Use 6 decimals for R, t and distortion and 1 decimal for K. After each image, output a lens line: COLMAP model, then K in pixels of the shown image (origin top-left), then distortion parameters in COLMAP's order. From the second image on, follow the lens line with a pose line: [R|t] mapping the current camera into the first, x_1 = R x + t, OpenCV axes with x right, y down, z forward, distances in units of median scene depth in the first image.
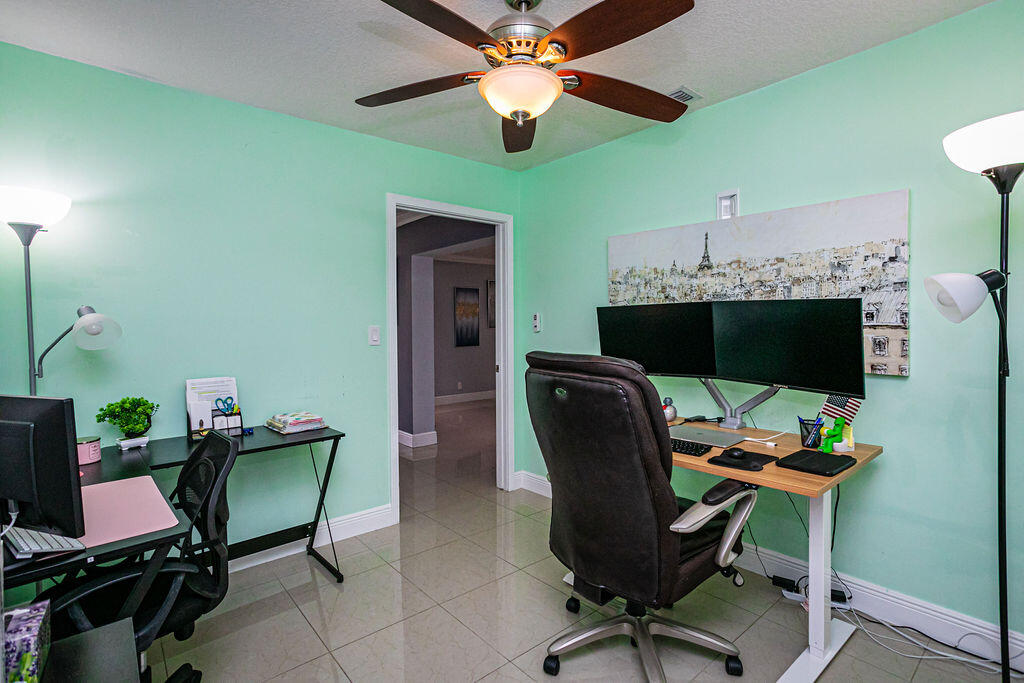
lens RADIAL K [[491.9, 0, 506.2], [0, 491.9, 331.9], [0, 0, 1]] dist [-0.053611, 0.033540]
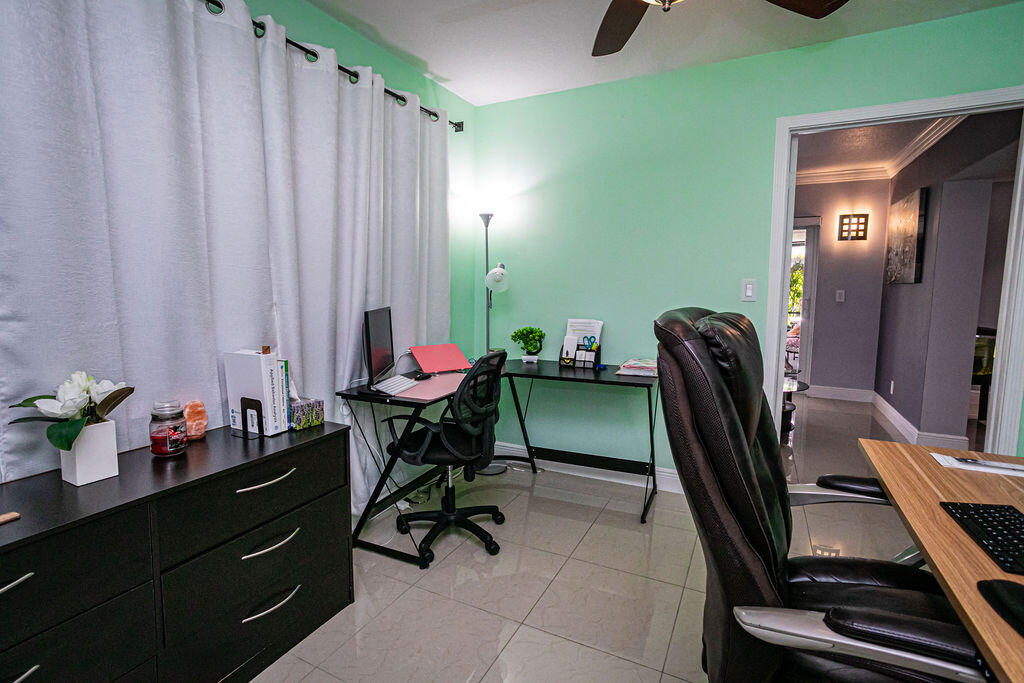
lens RADIAL K [[491.9, 0, 506.2], [0, 491.9, 331.9], [0, 0, 1]] dist [-0.053611, 0.033540]
pose [[0.393626, 0.098353, -0.913994, 0.492441], [-0.019686, 0.994934, 0.098584, 0.007169], [0.919060, -0.020813, 0.393568, 0.336355]]
